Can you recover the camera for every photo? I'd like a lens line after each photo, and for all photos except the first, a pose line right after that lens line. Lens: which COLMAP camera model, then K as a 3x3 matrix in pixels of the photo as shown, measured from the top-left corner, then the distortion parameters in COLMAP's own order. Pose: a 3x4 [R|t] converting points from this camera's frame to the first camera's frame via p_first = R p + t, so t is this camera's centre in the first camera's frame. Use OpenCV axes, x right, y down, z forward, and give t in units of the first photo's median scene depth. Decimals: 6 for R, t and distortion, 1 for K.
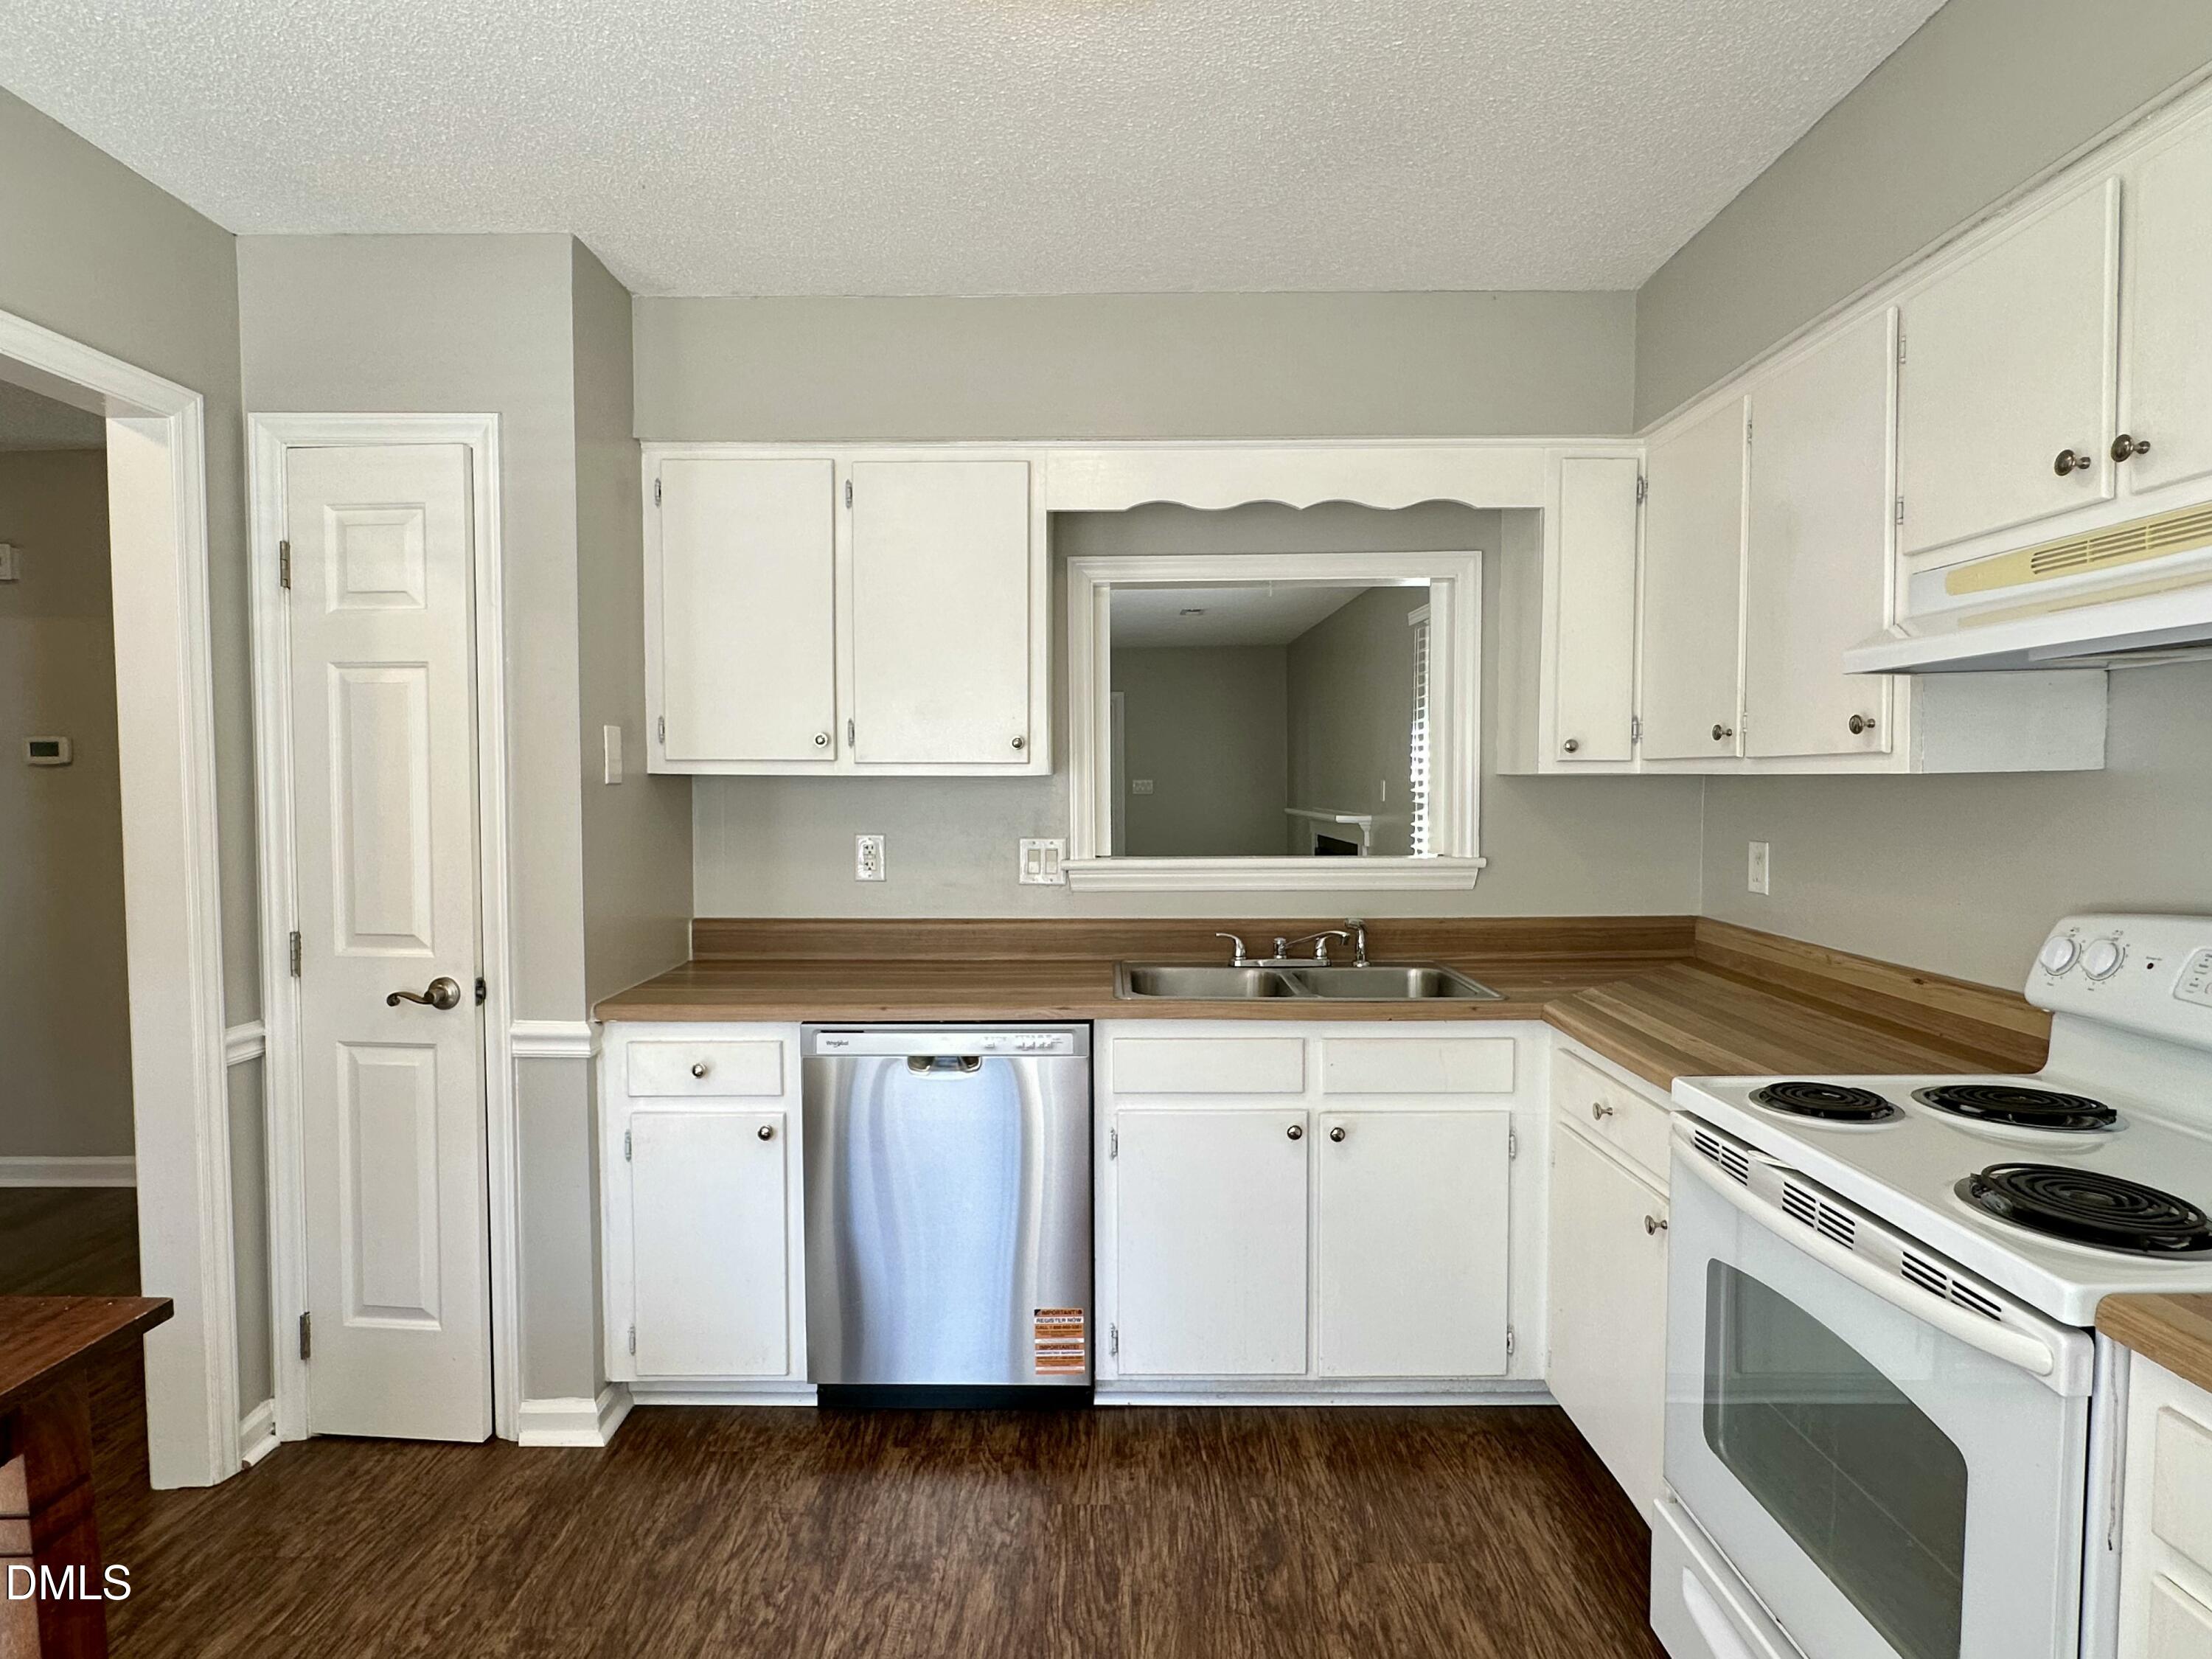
lens RADIAL K [[1176.5, 0, 1100.3], [0, 1176.5, 838.2], [0, 0, 1]] dist [-0.005268, -0.000549]
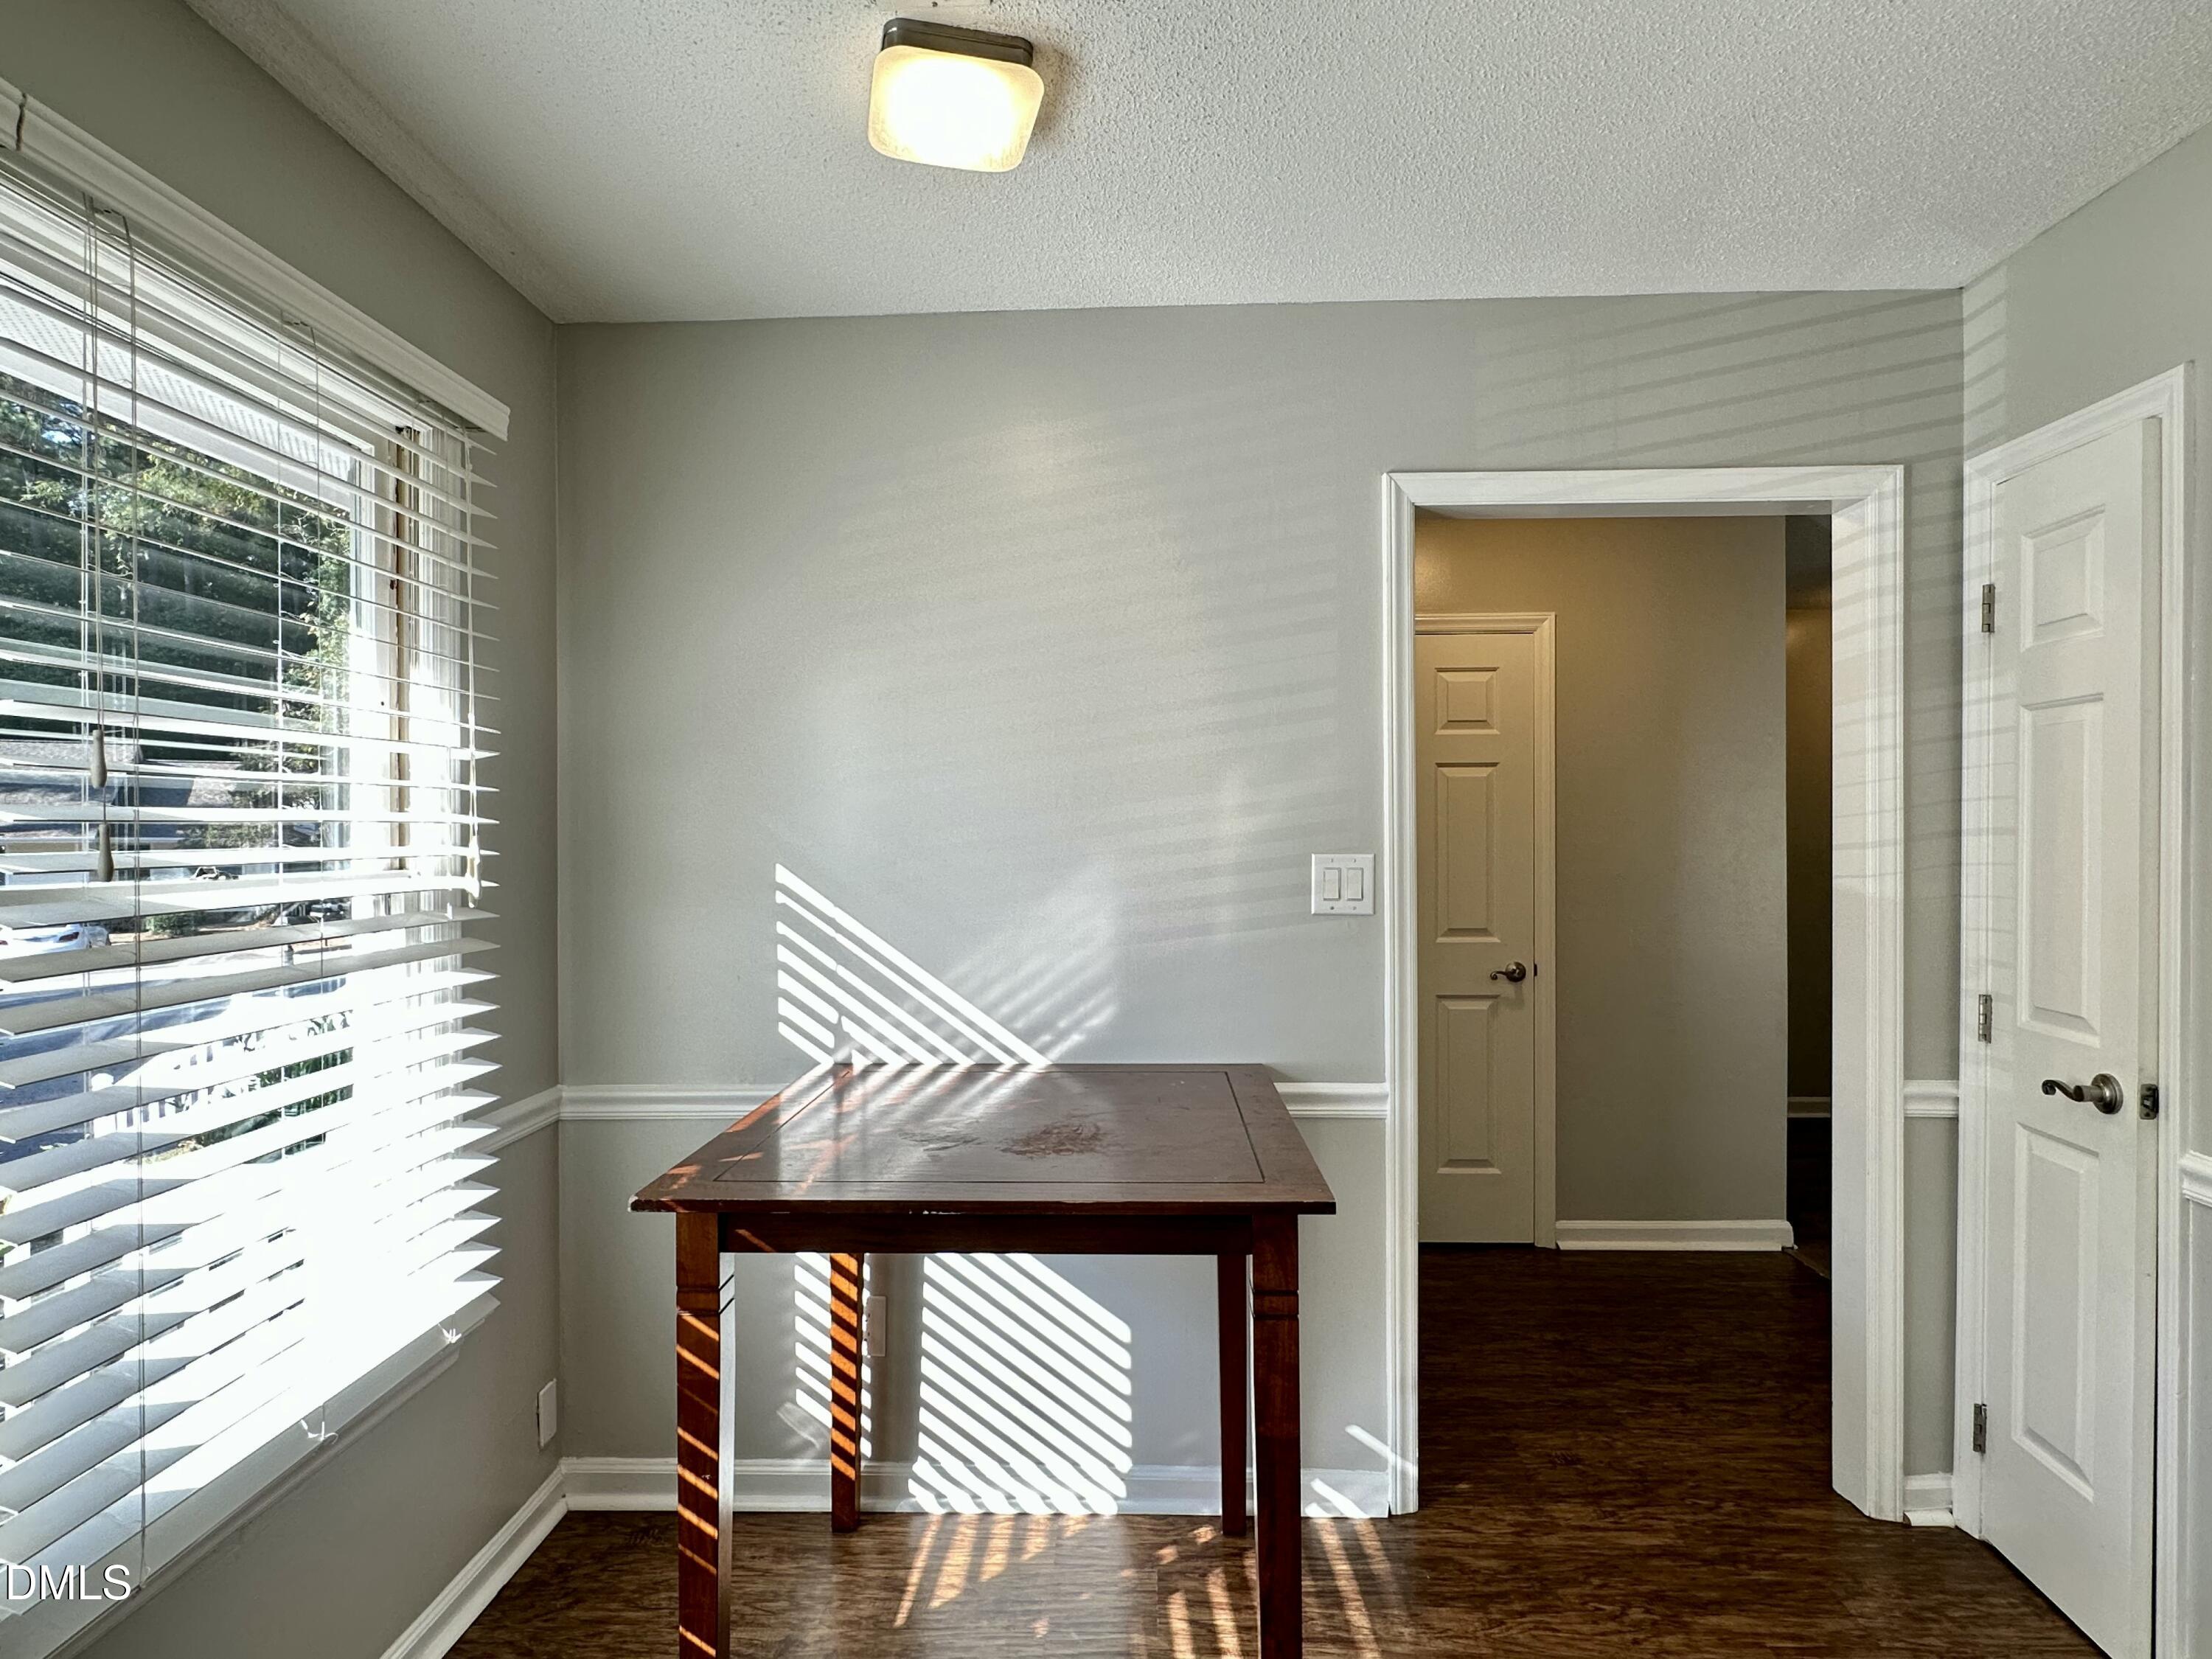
lens RADIAL K [[1176.5, 0, 1100.3], [0, 1176.5, 838.2], [0, 0, 1]] dist [-0.005268, -0.000549]
pose [[-0.032933, 0.003284, -0.999452, 0.282663], [-0.041696, 0.999119, 0.004657, -0.020746], [0.998587, 0.041827, -0.032767, 0.316044]]
